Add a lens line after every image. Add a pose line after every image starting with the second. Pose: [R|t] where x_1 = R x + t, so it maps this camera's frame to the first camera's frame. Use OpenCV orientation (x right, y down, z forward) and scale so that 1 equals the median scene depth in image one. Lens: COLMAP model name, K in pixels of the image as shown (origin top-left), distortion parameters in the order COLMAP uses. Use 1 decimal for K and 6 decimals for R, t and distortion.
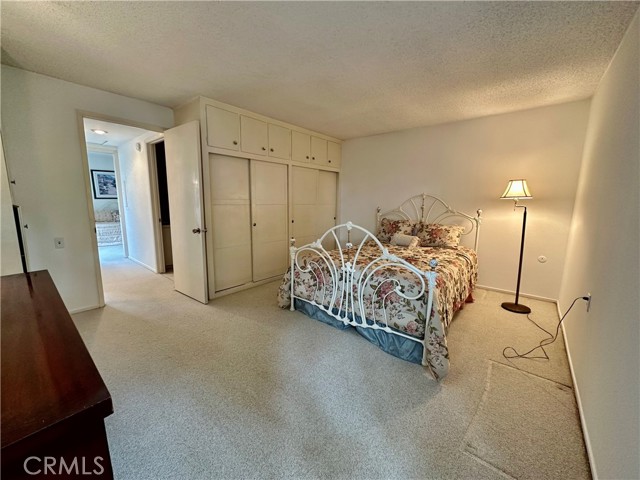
lens RADIAL K [[255.8, 0, 320.0], [0, 255.8, 240.0], [0, 0, 1]] dist [-0.000514, 0.000019]
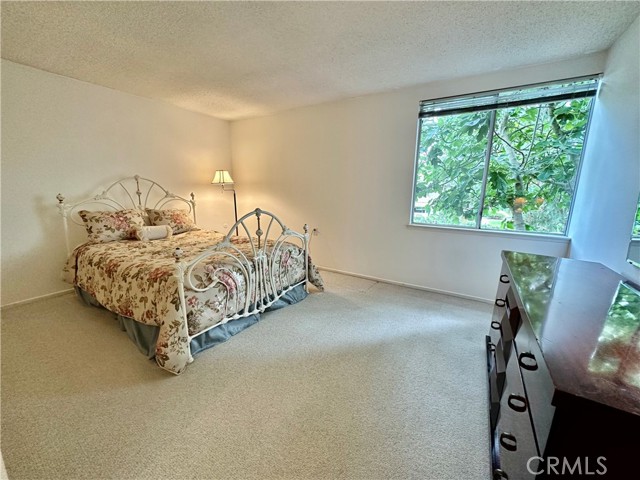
lens RADIAL K [[255.8, 0, 320.0], [0, 255.8, 240.0], [0, 0, 1]] dist [-0.000514, 0.000019]
pose [[-0.148426, -0.203979, 0.967658, -0.829476], [0.130235, 0.965942, 0.223594, -0.132985], [-0.980310, 0.159210, -0.116806, 0.839517]]
